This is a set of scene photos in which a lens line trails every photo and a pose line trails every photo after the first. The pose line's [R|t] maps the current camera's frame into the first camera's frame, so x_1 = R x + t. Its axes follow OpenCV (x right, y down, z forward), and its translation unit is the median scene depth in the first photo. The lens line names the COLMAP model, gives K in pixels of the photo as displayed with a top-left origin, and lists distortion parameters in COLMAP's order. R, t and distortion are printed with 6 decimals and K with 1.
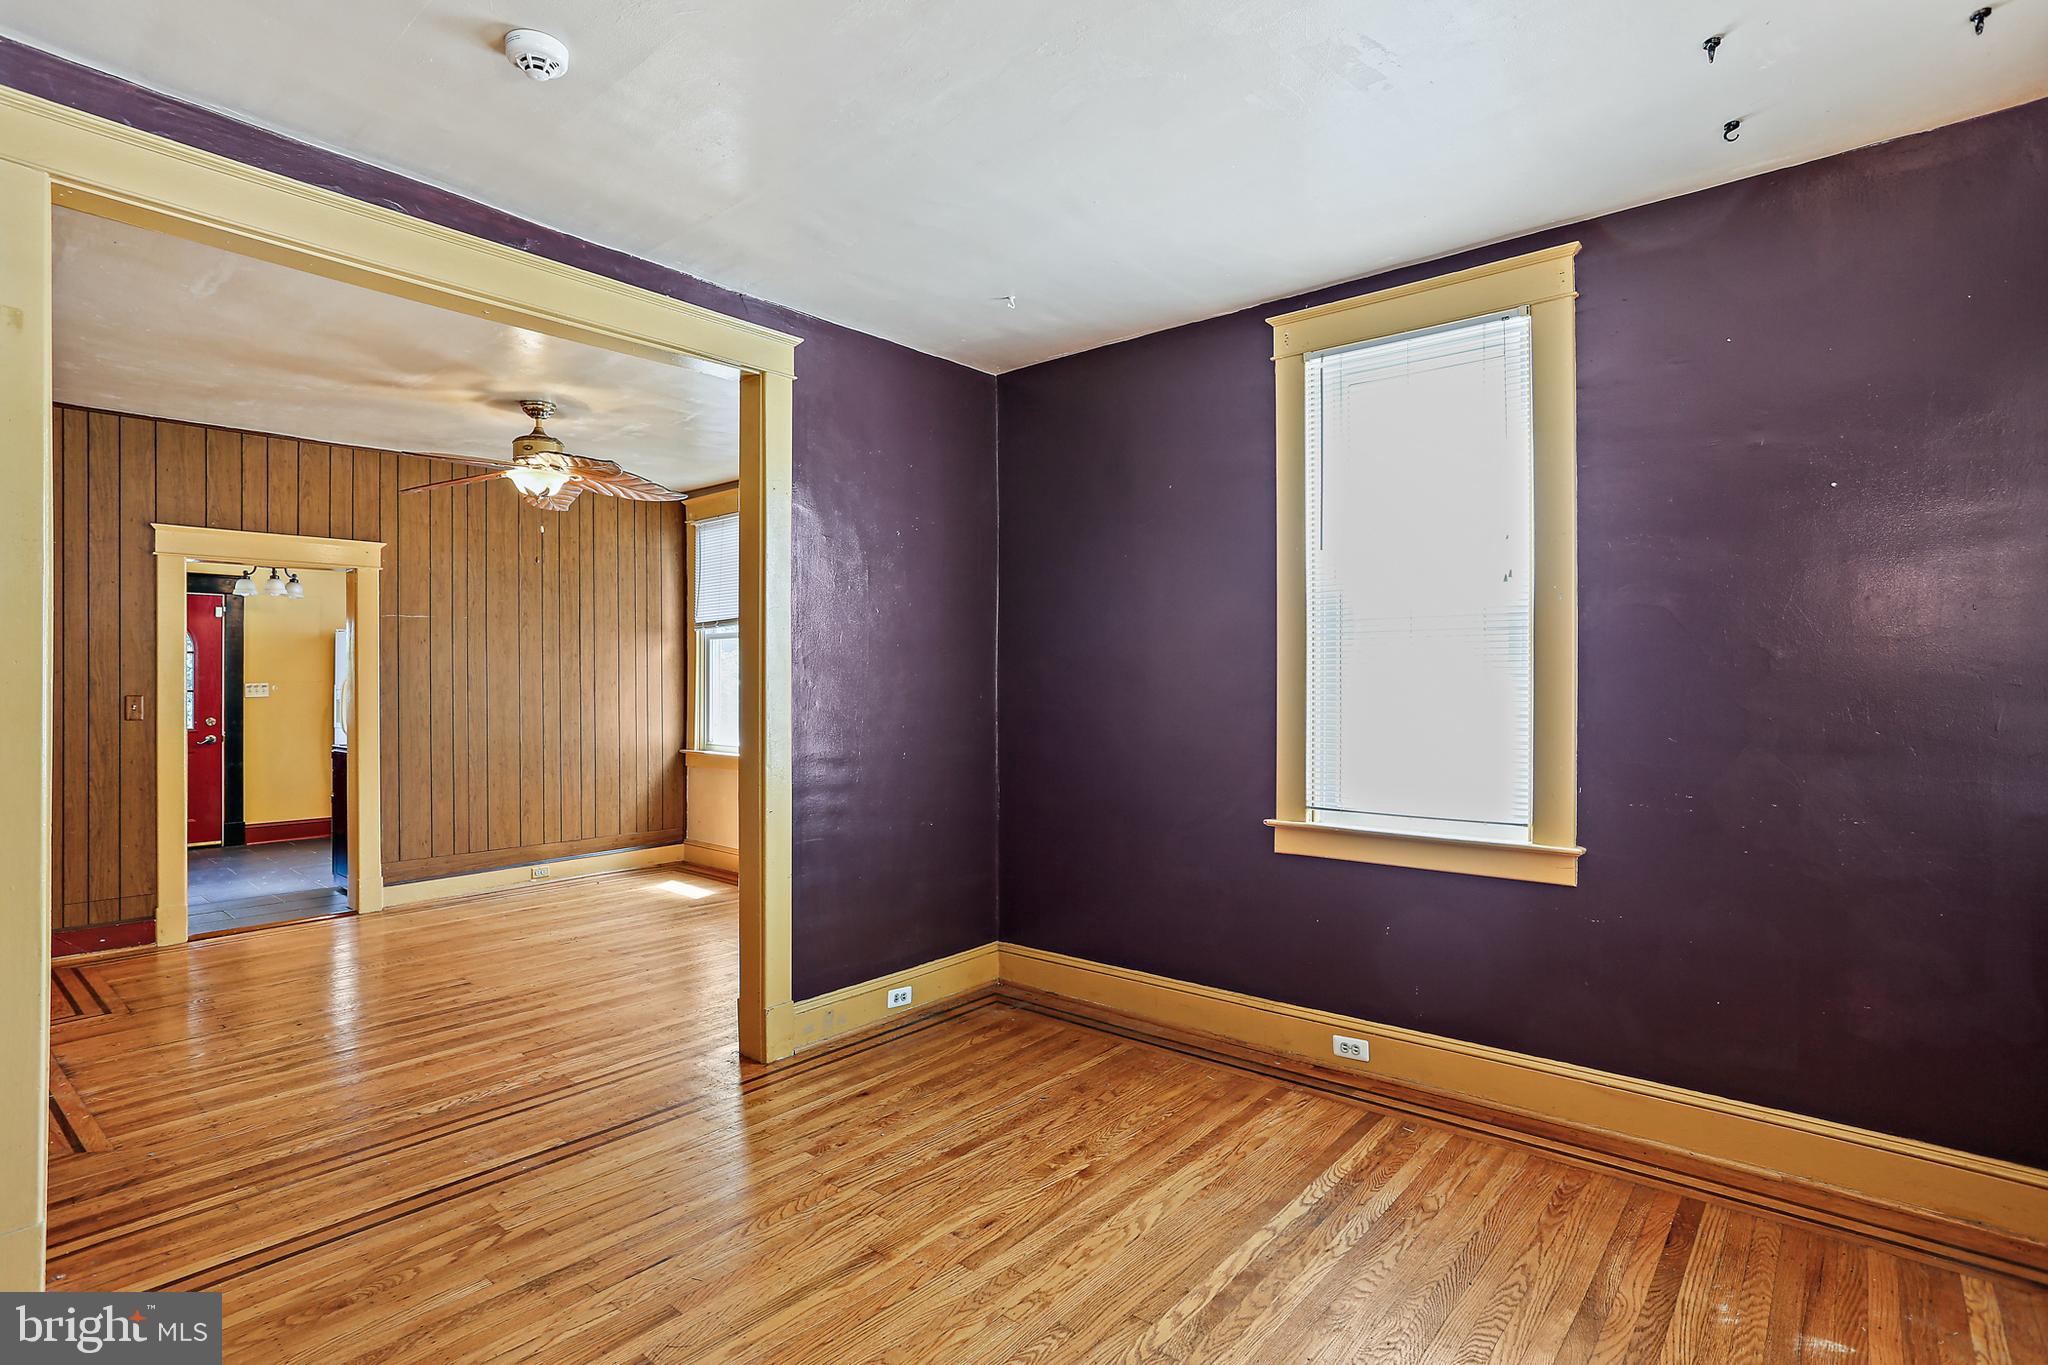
lens RADIAL K [[993.3, 0, 1019.1], [0, 993.3, 682.7], [0, 0, 1]] dist [-0.048984, 0.025836]
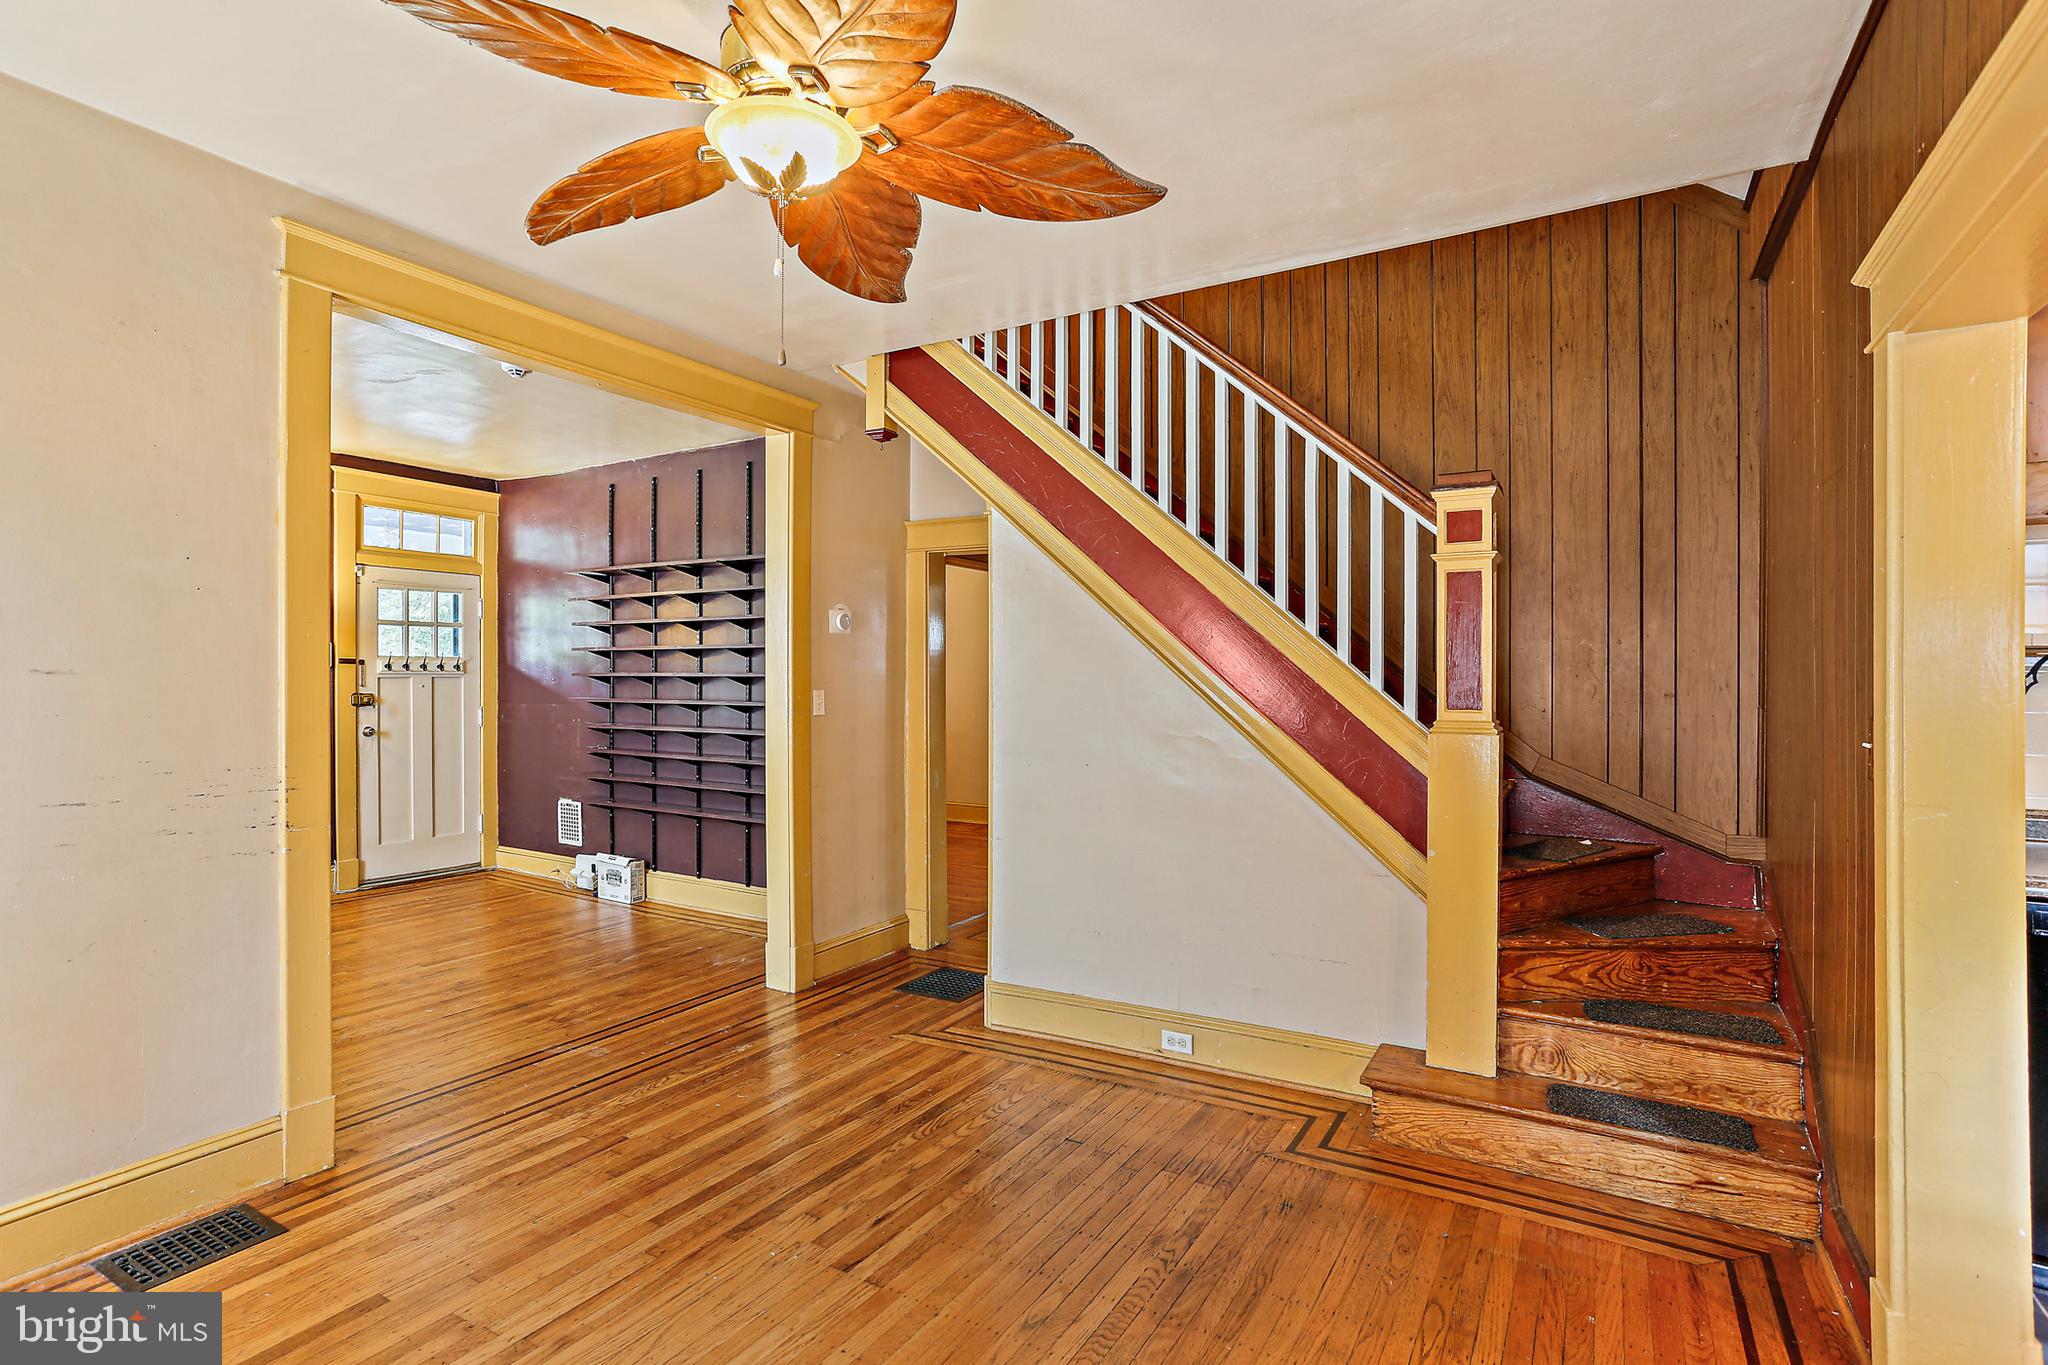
lens RADIAL K [[1017.2, 0, 1041.1], [0, 1017.2, 675.2], [0, 0, 1]] dist [-0.053955, 0.028939]
pose [[-0.984457, -0.000883, -0.175624, -0.497502], [0.000007, 0.999987, -0.005064, -0.003417], [0.175626, -0.004987, -0.984444, 1.339735]]
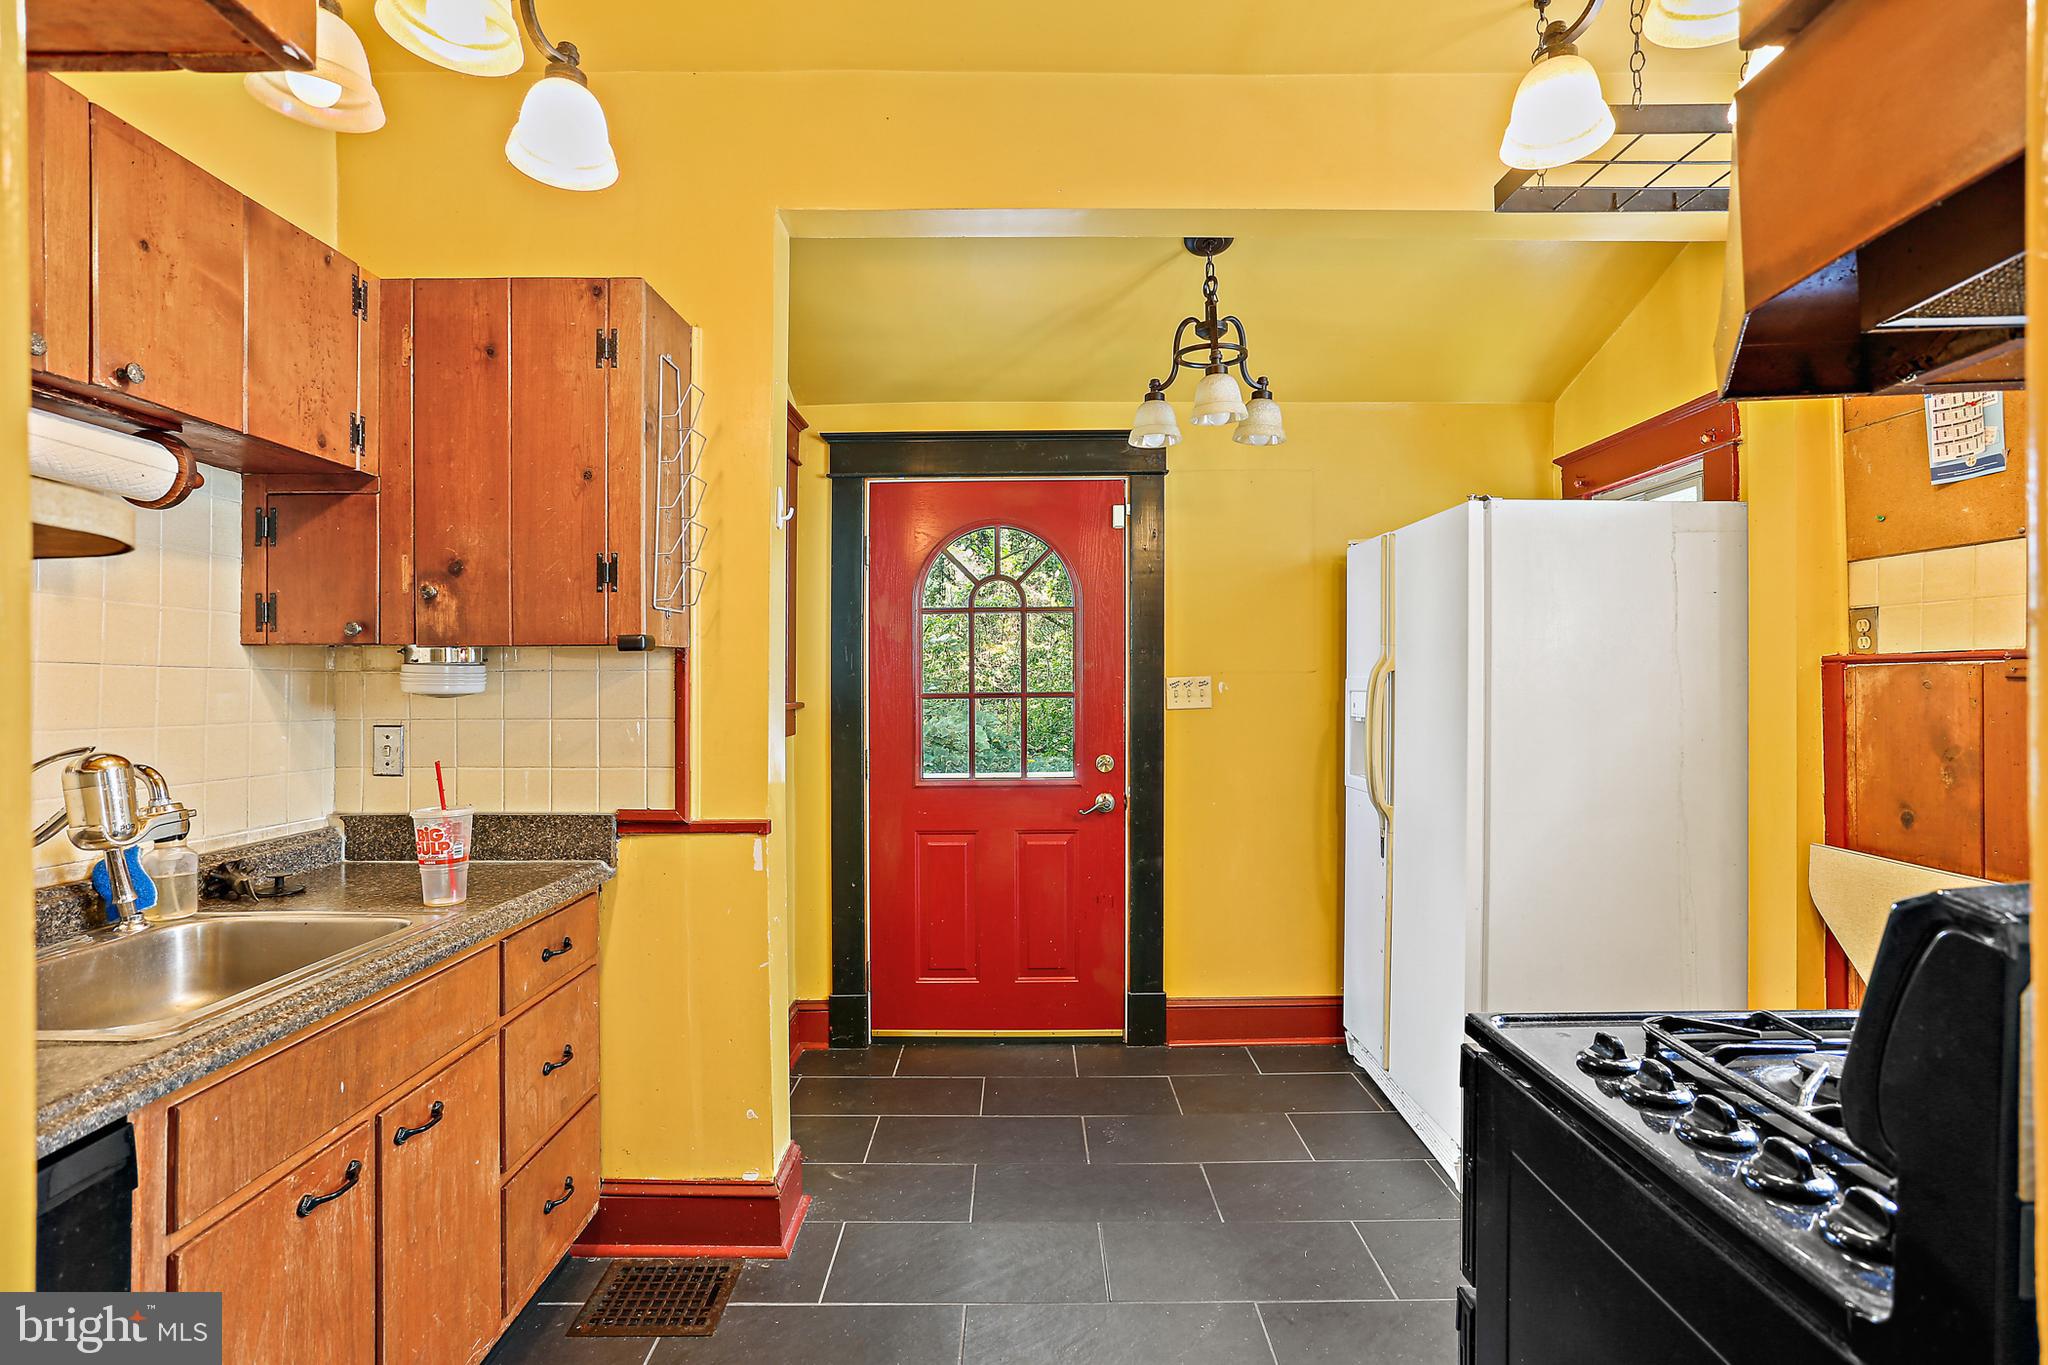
lens RADIAL K [[988.7, 0, 1010.1], [0, 988.7, 668.0], [0, 0, 1]] dist [-0.051494, 0.032420]
pose [[0.639521, -0.005393, -0.768754, -0.808450], [0.001107, 0.999981, -0.006094, -0.000860], [0.768773, 0.003046, 0.639515, 1.071006]]
